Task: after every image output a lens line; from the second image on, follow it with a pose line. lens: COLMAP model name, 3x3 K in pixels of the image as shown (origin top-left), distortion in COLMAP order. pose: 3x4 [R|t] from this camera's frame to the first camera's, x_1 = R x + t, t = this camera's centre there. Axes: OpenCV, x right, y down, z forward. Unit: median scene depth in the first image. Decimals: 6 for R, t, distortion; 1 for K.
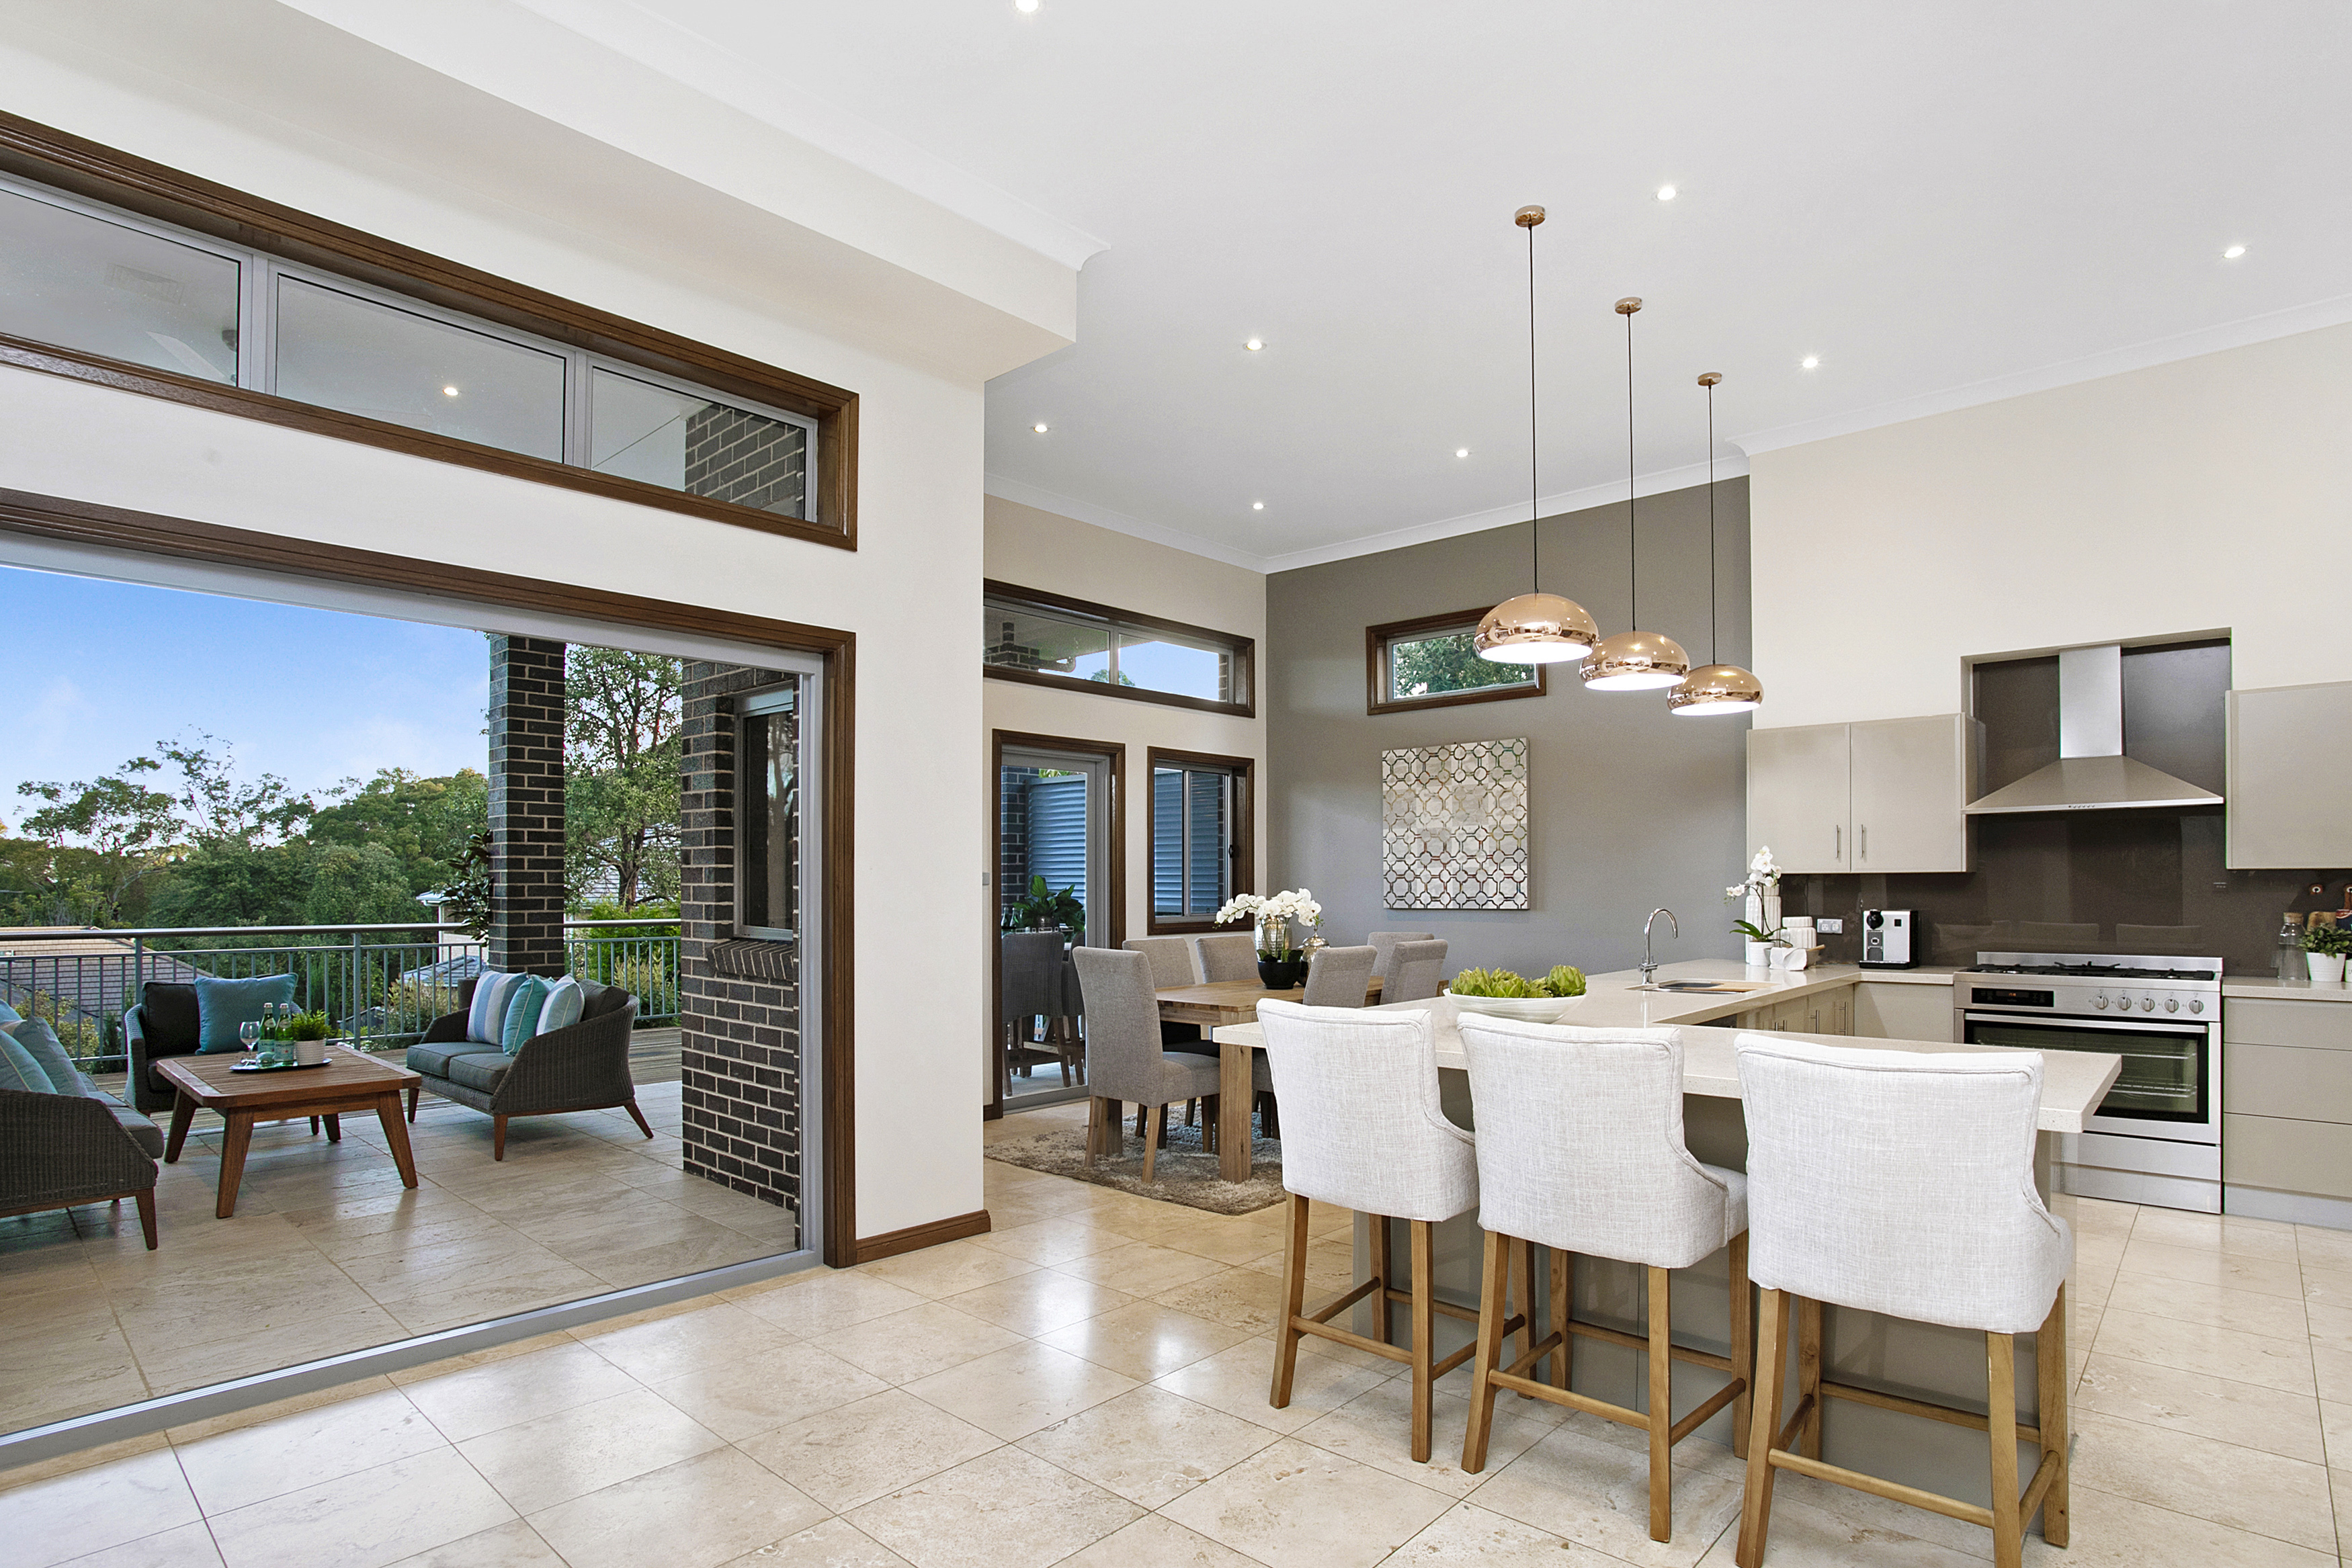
lens RADIAL K [[1212.5, 0, 1153.6], [0, 1212.5, 866.2], [0, 0, 1]] dist [0.002699, 0.000396]
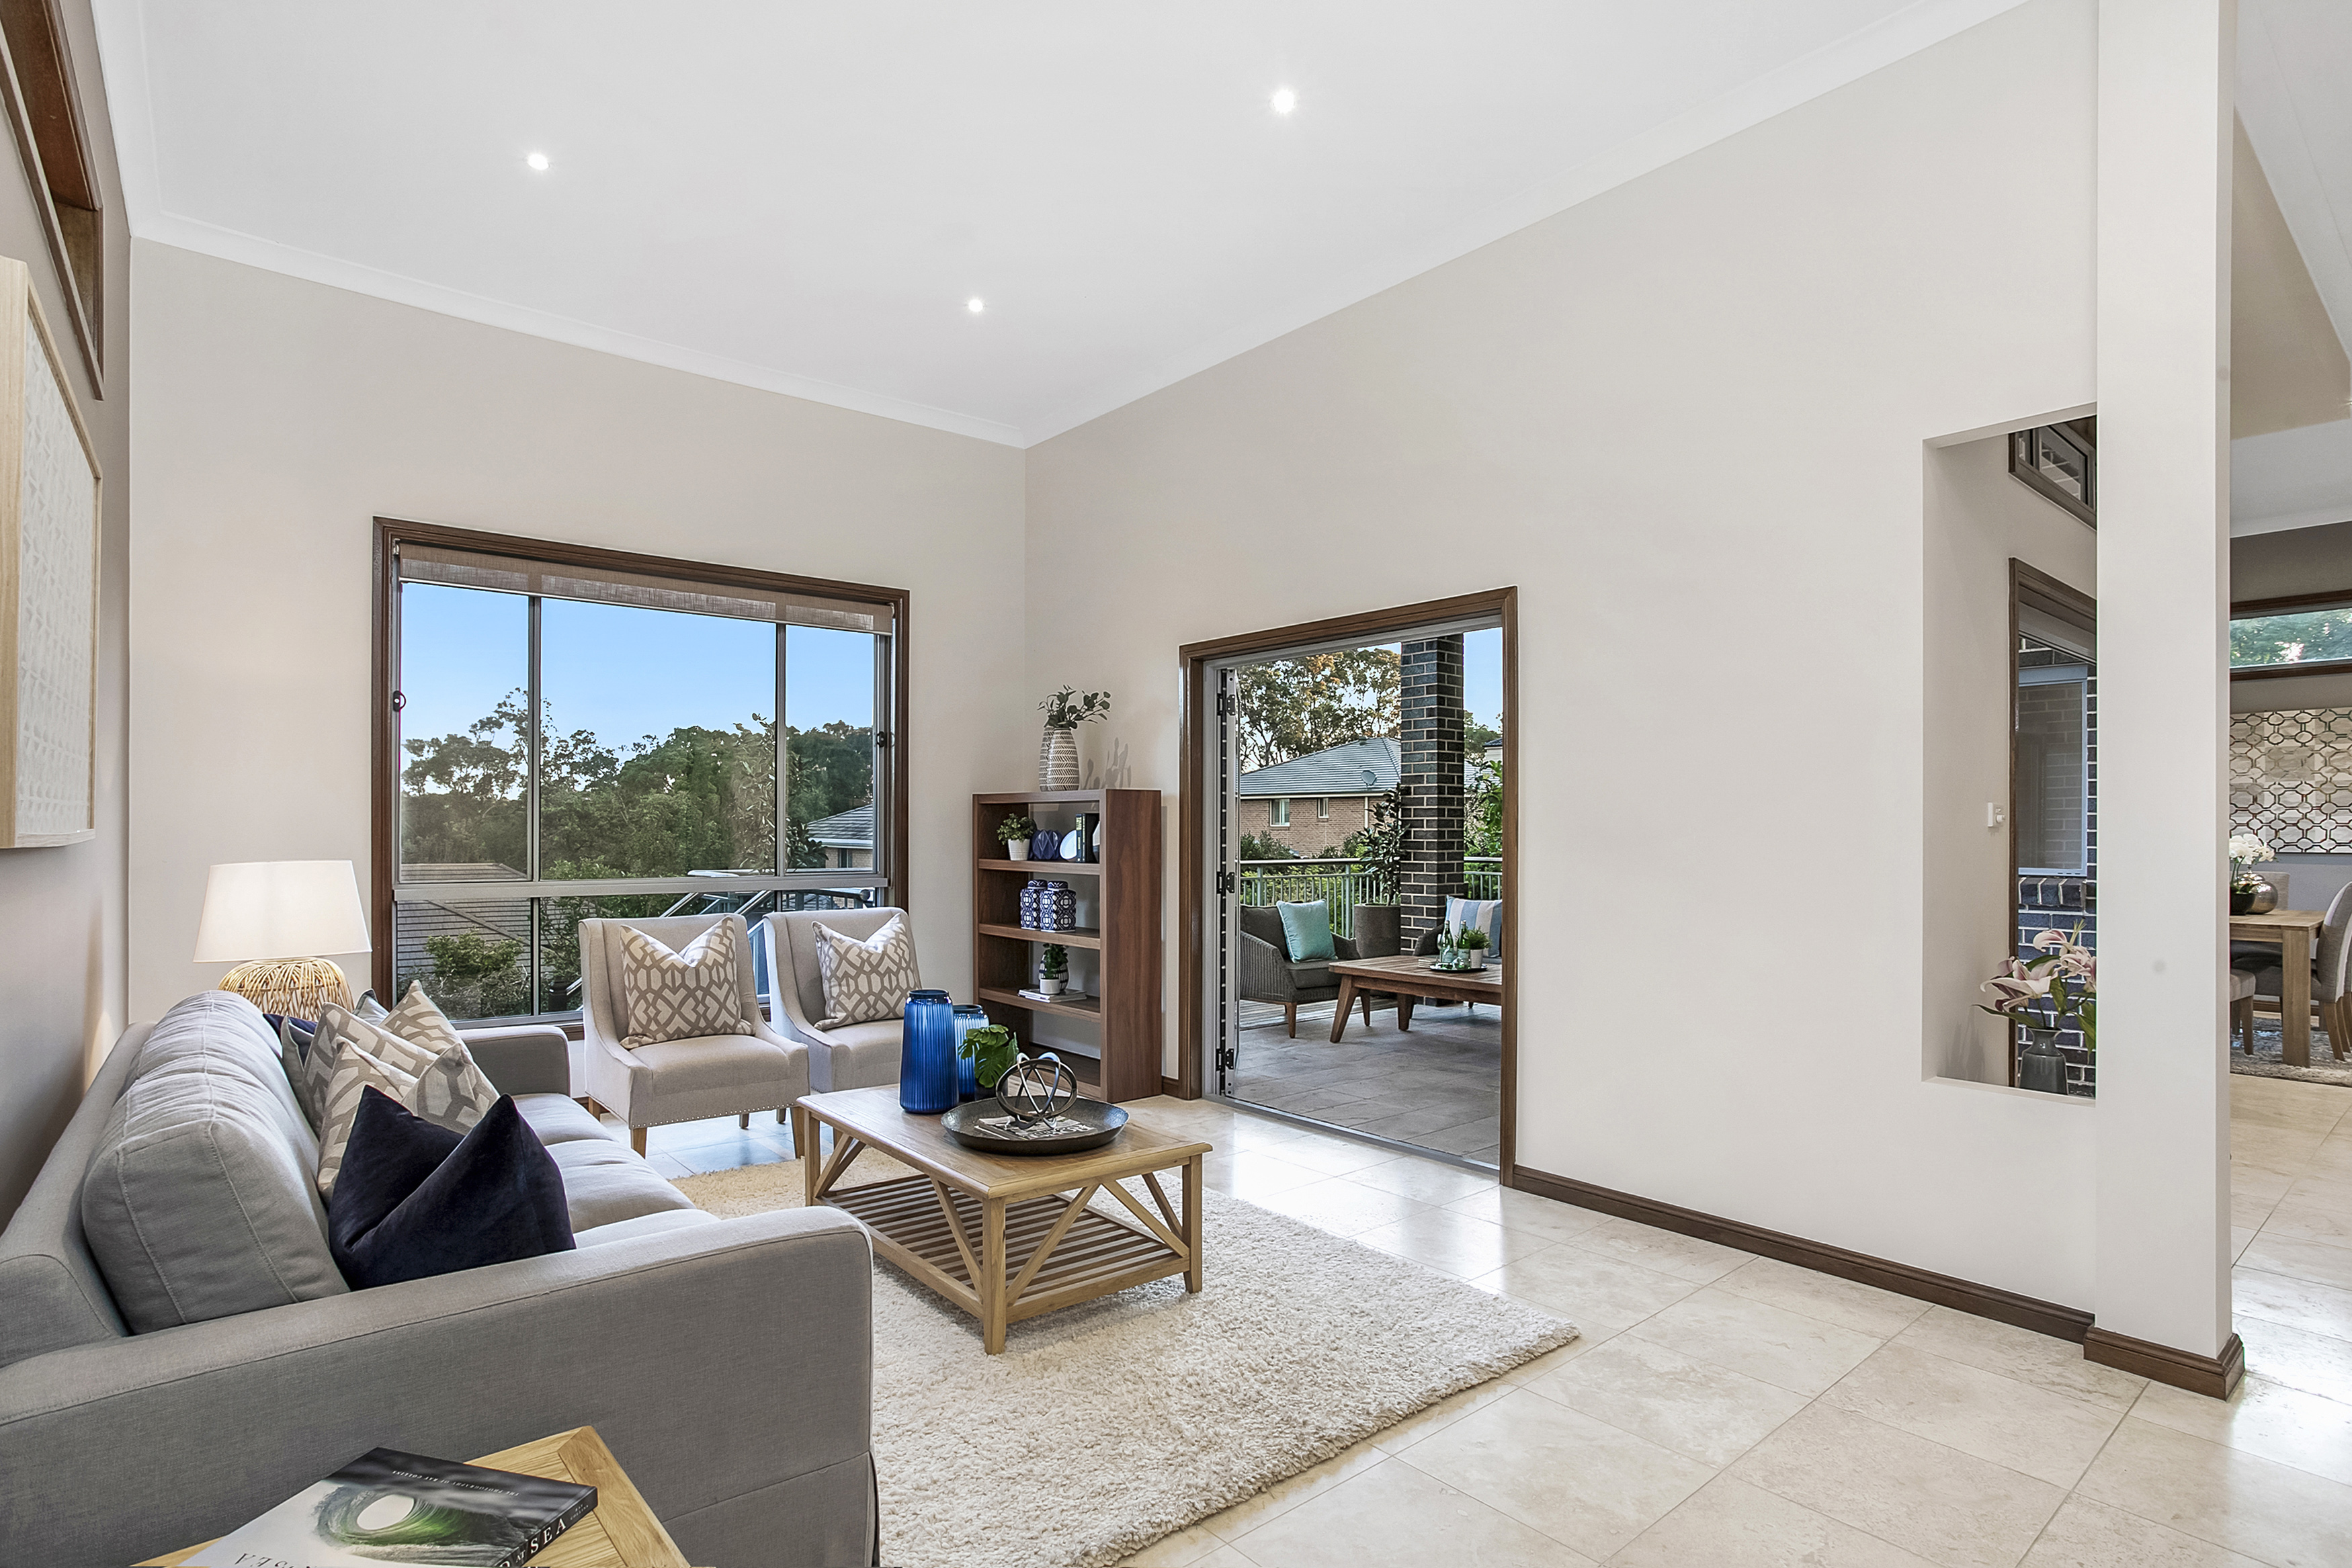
lens RADIAL K [[1138.5, 0, 1177.4], [0, 1138.5, 806.2], [0, 0, 1]] dist [-0.002975, -0.000144]
pose [[0.995044, 0.001347, -0.099426, -0.663301], [-0.001890, 0.999984, -0.005374, -0.001652], [0.099417, 0.005536, 0.995030, -0.184338]]
